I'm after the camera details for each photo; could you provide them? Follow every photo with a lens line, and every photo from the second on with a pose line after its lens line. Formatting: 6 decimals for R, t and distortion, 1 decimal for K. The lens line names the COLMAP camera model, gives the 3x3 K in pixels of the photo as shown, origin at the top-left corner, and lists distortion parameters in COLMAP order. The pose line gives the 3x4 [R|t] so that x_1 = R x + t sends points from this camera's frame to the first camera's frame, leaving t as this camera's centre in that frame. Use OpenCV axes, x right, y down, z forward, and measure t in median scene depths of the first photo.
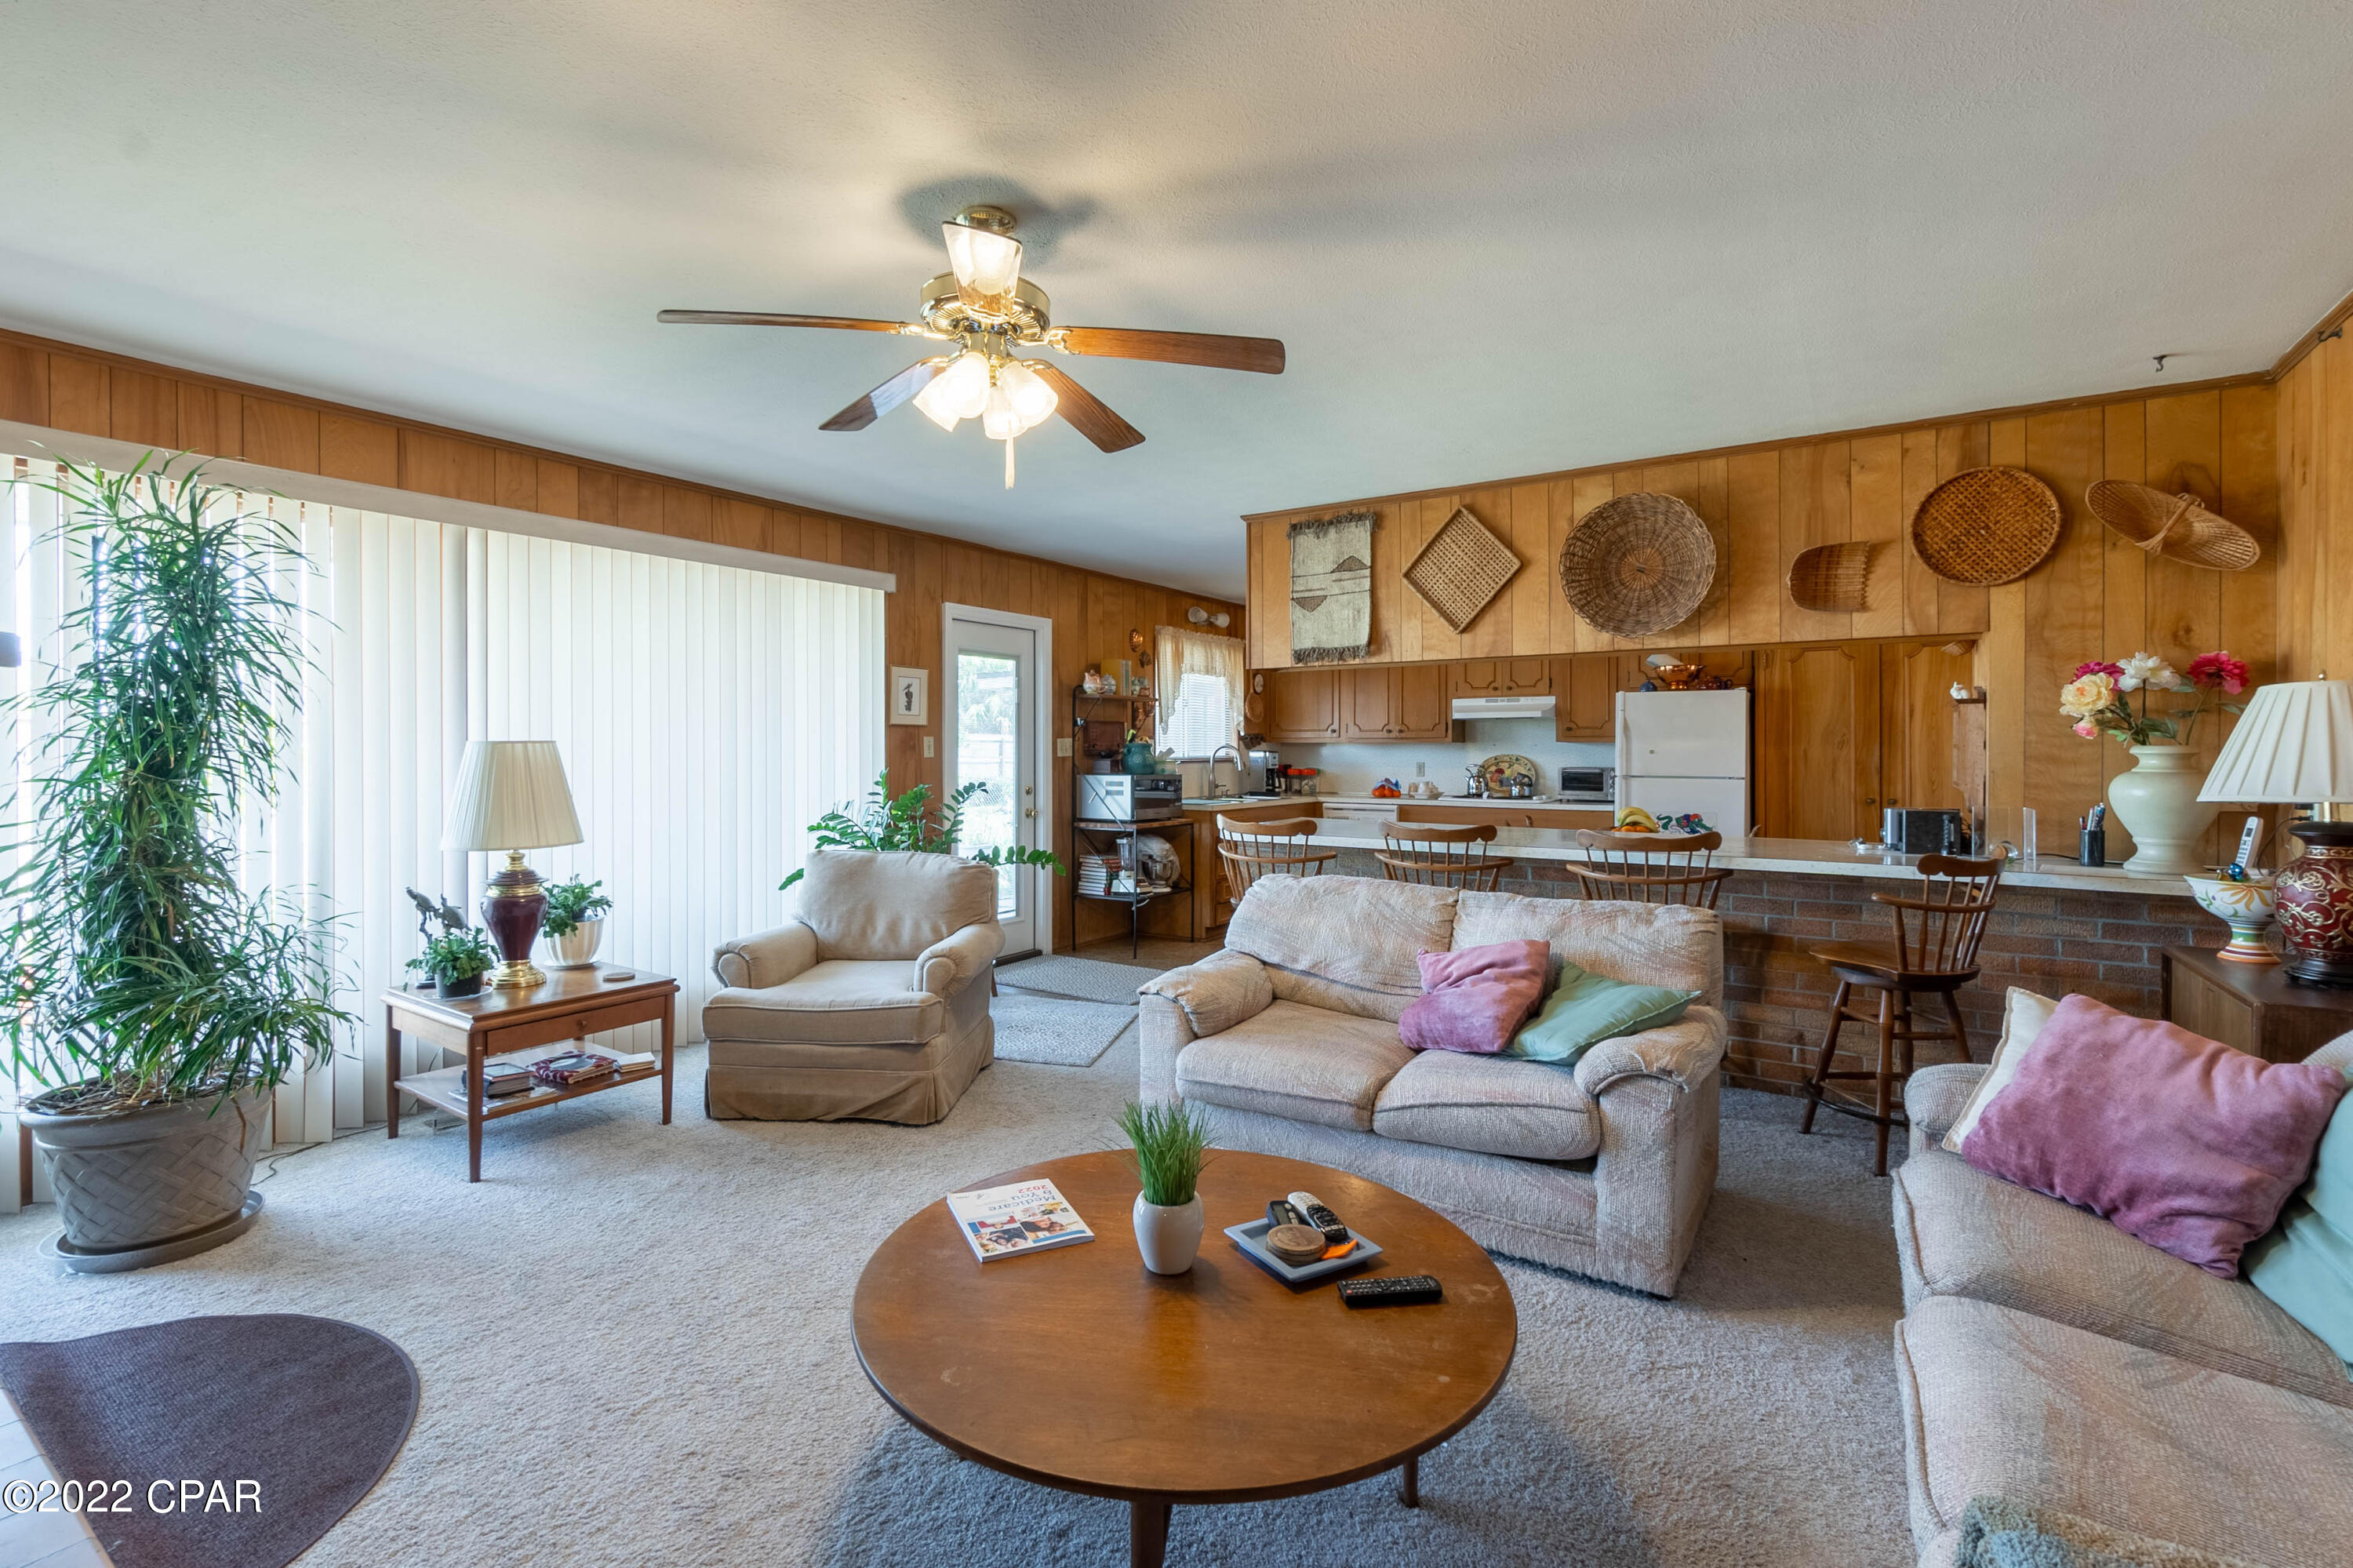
lens RADIAL K [[1046.3, 0, 1156.7], [0, 1046.3, 759.7], [0, 0, 1]] dist [-0.001733, -0.000943]
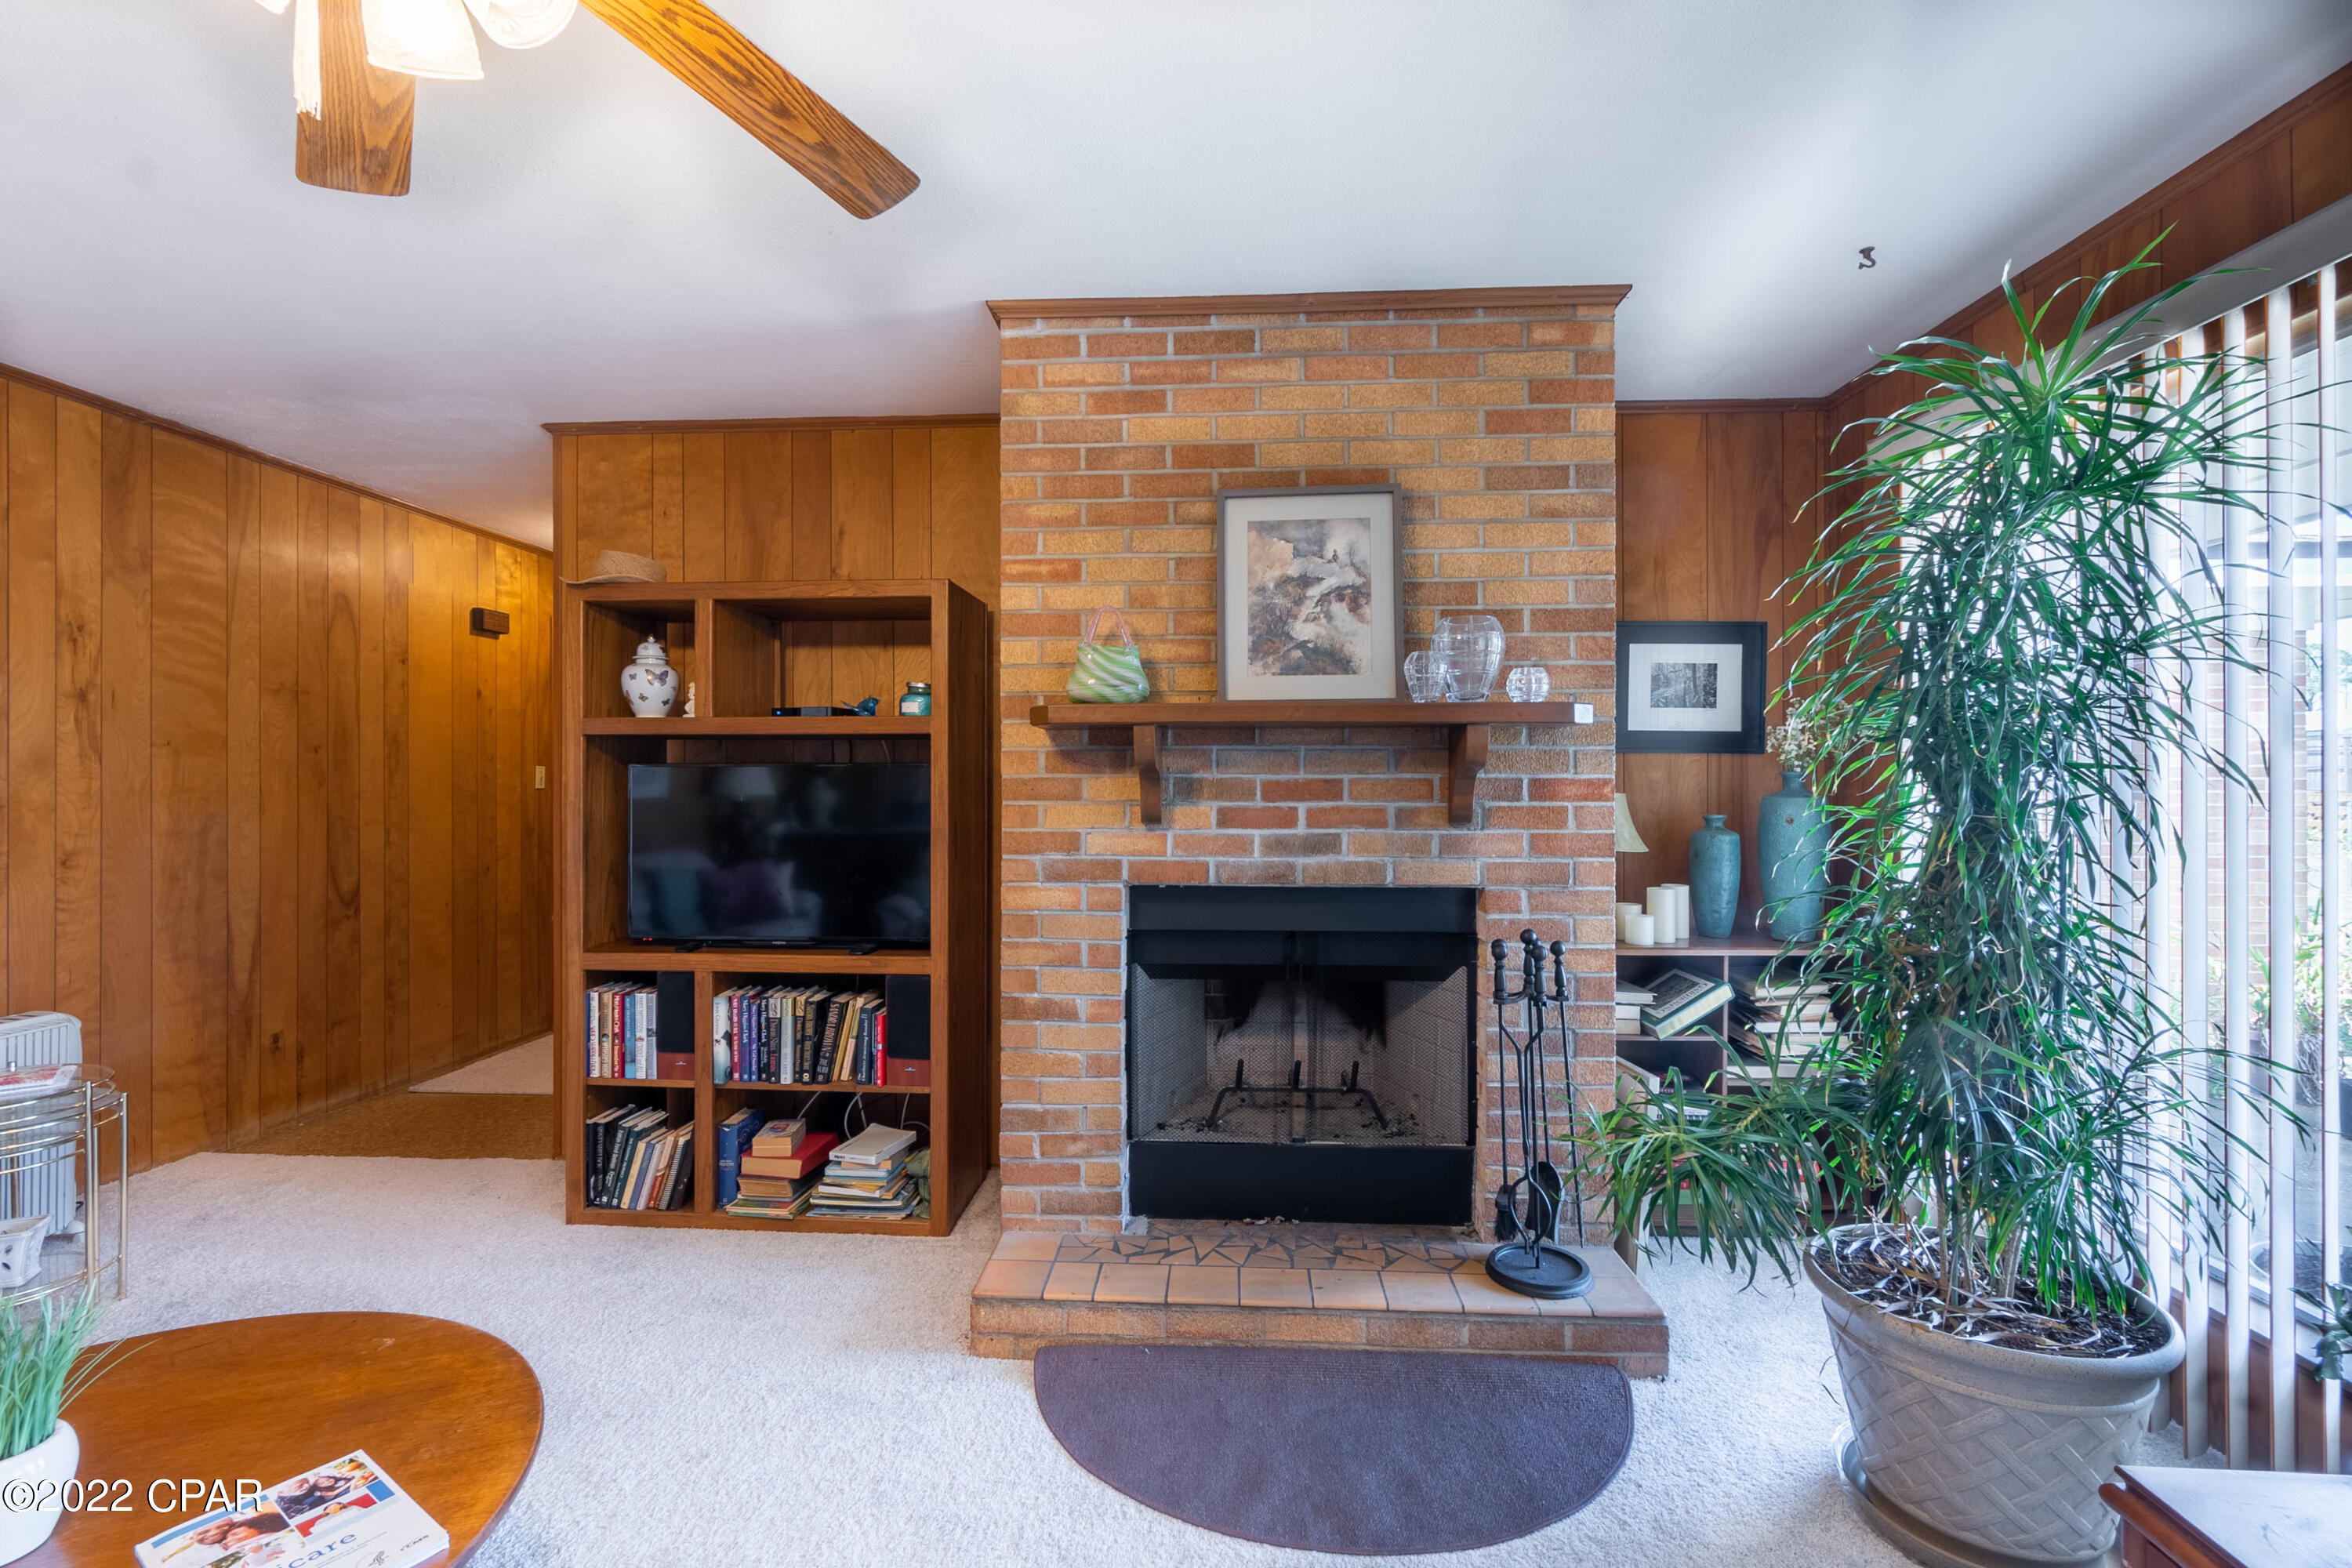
lens RADIAL K [[1045.8, 0, 1165.7], [0, 1045.8, 783.1], [0, 0, 1]] dist [-0.001733, -0.000943]
pose [[-0.863927, 0.001921, -0.503613, -0.102453], [-0.003912, 0.999937, 0.010525, -0.000576], [0.503601, 0.011063, -0.863865, 0.681725]]
